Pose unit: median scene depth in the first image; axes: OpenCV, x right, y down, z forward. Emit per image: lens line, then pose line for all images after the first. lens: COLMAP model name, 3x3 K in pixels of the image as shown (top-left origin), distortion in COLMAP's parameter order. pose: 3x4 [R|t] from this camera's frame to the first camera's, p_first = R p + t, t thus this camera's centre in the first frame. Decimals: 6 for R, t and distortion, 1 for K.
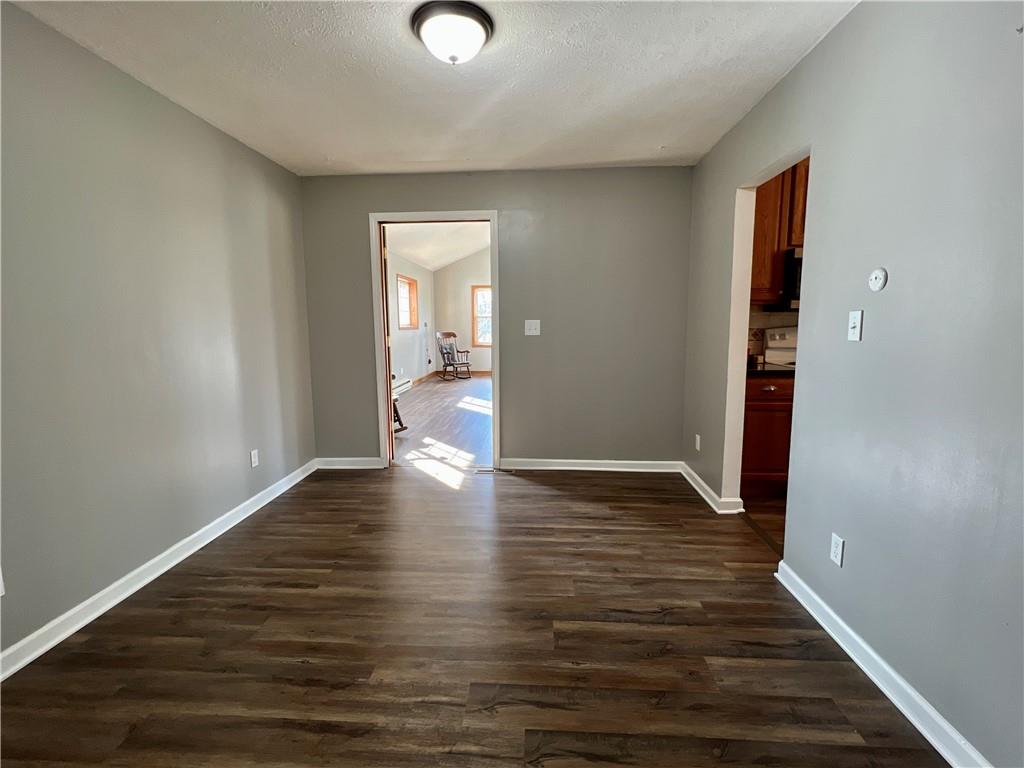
lens RADIAL K [[459.7, 0, 511.7], [0, 459.7, 380.7], [0, 0, 1]] dist [-0.004475, 0.000426]
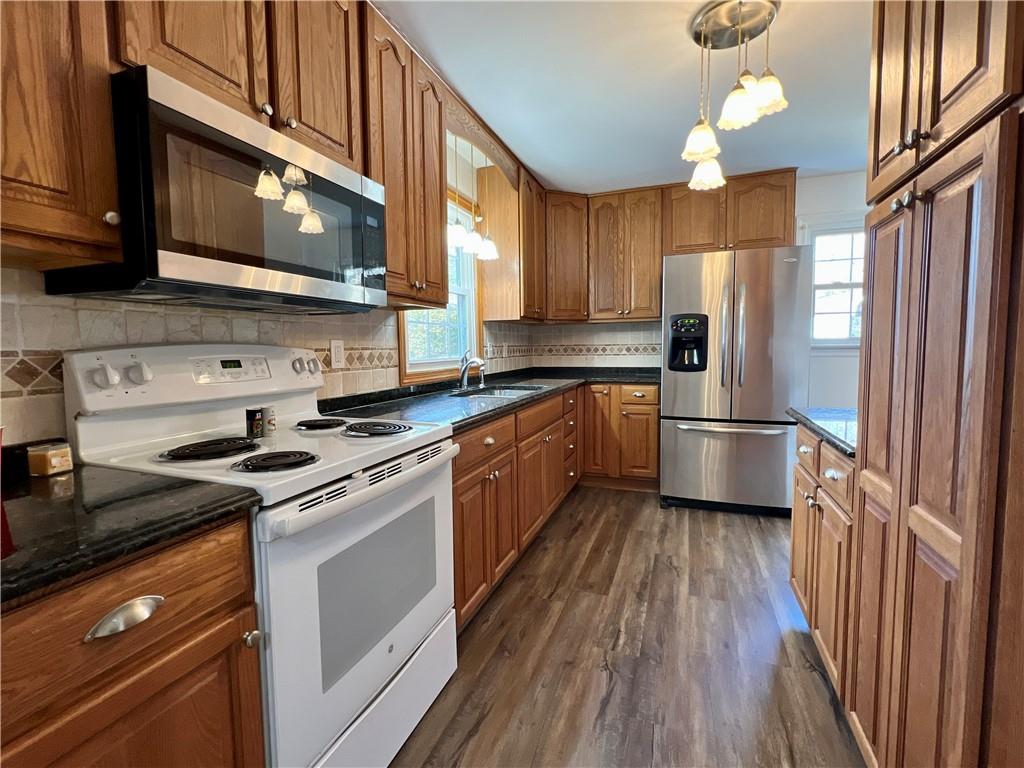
lens RADIAL K [[459.7, 0, 511.7], [0, 459.7, 380.7], [0, 0, 1]] dist [-0.004475, 0.000426]
pose [[0.292356, -0.067202, 0.953945, 0.360472], [0.128180, 0.991280, 0.030549, -0.067435], [-0.947680, 0.113345, 0.298421, 0.651799]]
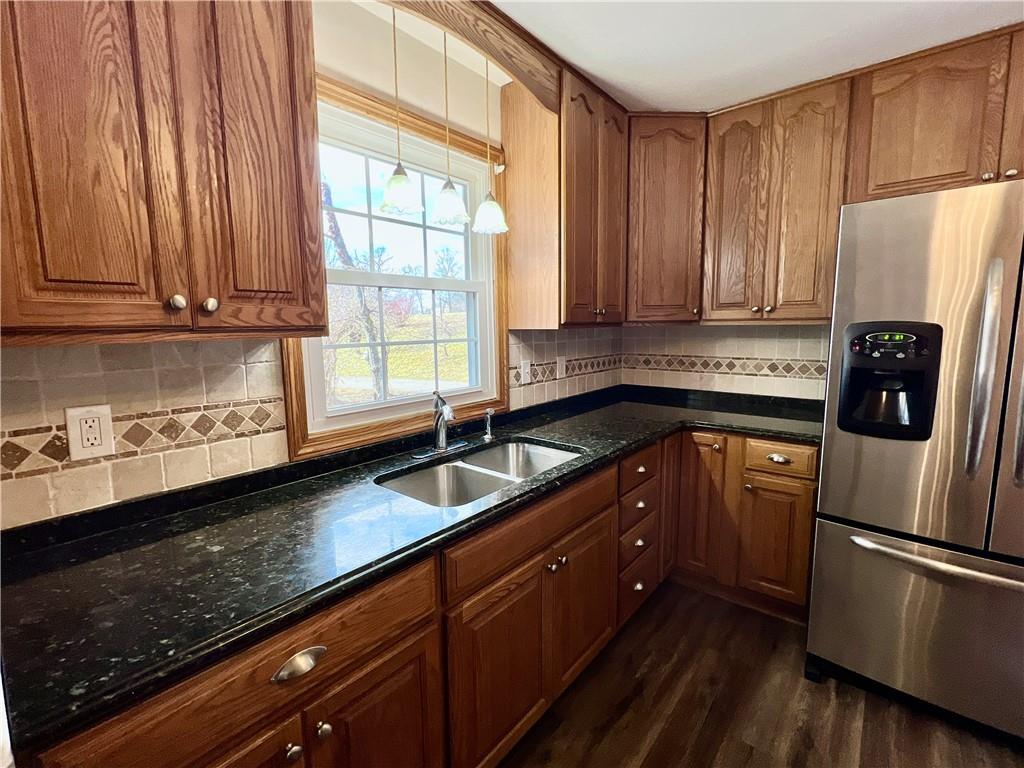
lens RADIAL K [[459.7, 0, 511.7], [0, 459.7, 380.7], [0, 0, 1]] dist [-0.004475, 0.000426]
pose [[0.590567, -0.097743, 0.801048, 0.745716], [0.105924, 0.993439, 0.043126, -0.124769], [-0.800007, 0.059381, 0.597045, 0.611532]]
